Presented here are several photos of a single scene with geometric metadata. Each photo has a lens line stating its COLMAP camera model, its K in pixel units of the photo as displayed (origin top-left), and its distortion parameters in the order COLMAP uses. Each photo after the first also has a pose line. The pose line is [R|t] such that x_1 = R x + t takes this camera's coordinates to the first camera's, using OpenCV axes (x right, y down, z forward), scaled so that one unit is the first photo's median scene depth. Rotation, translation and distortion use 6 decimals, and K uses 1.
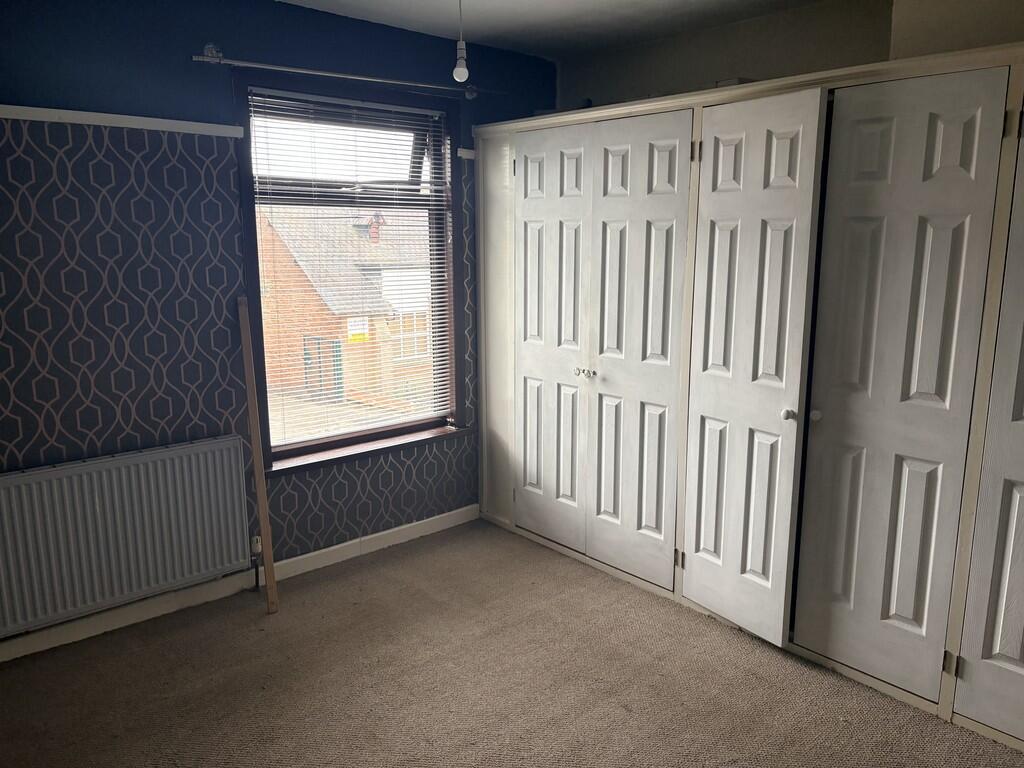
lens RADIAL K [[787.1, 0, 512.0], [0, 787.1, 384.0], [0, 0, 1]] dist [0.002383, -0.005457]
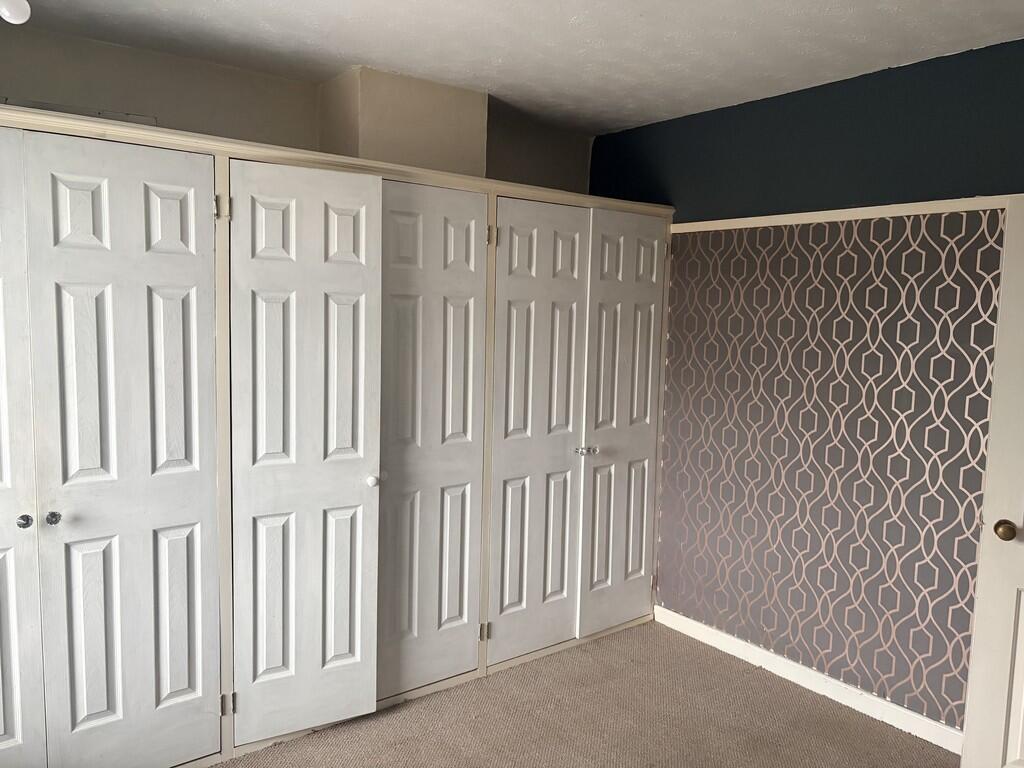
lens RADIAL K [[775.2, 0, 512.0], [0, 775.2, 384.0], [0, 0, 1]] dist [0.018190, 0.005560]
pose [[0.059259, -0.094062, 0.993801, -0.603093], [0.166477, 0.982540, 0.083069, -0.133108], [-0.984263, 0.160522, 0.073883, 0.685609]]
